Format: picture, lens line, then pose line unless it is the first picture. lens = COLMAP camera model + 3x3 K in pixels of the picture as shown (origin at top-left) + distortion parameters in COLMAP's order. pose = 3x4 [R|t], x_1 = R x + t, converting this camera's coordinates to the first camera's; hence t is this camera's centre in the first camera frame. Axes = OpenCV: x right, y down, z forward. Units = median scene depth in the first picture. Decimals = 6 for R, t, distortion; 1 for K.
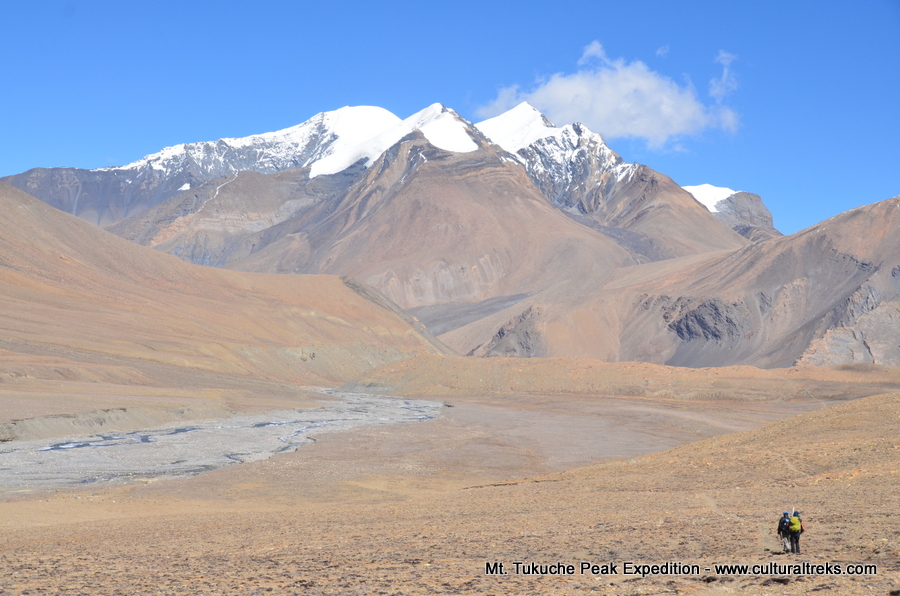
lens RADIAL K [[1869.6, 0, 450.0], [0, 1869.6, 298.0], [0, 0, 1]] dist [0.486166, 0.033289]
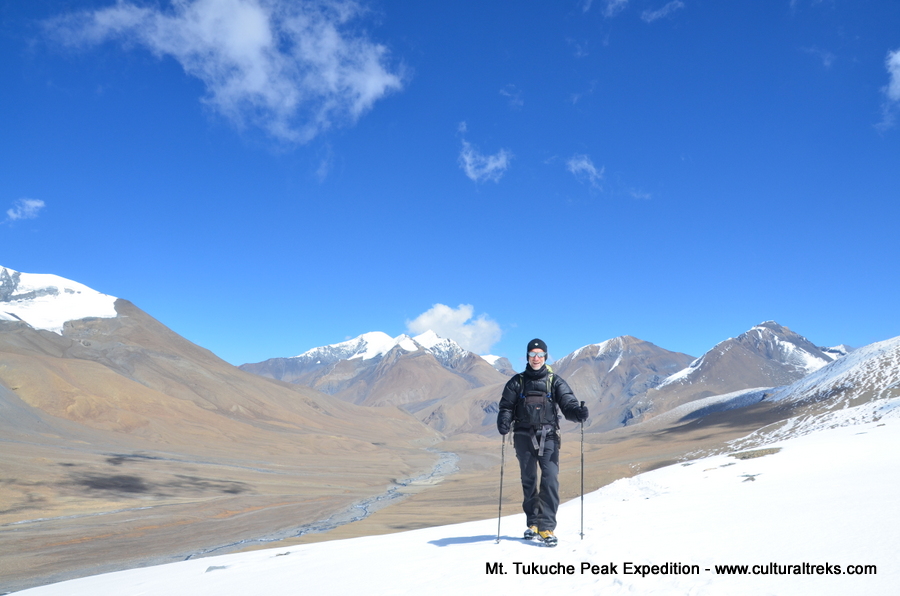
lens RADIAL K [[700.0, 0, 450.0], [0, 700.0, 298.0], [0, 0, 1]] dist [-0.092944, -0.000101]
pose [[0.996221, -0.030764, 0.081224, -0.023021], [0.040580, 0.991686, -0.122114, -0.019819], [-0.076792, 0.124948, 0.989187, -0.155019]]
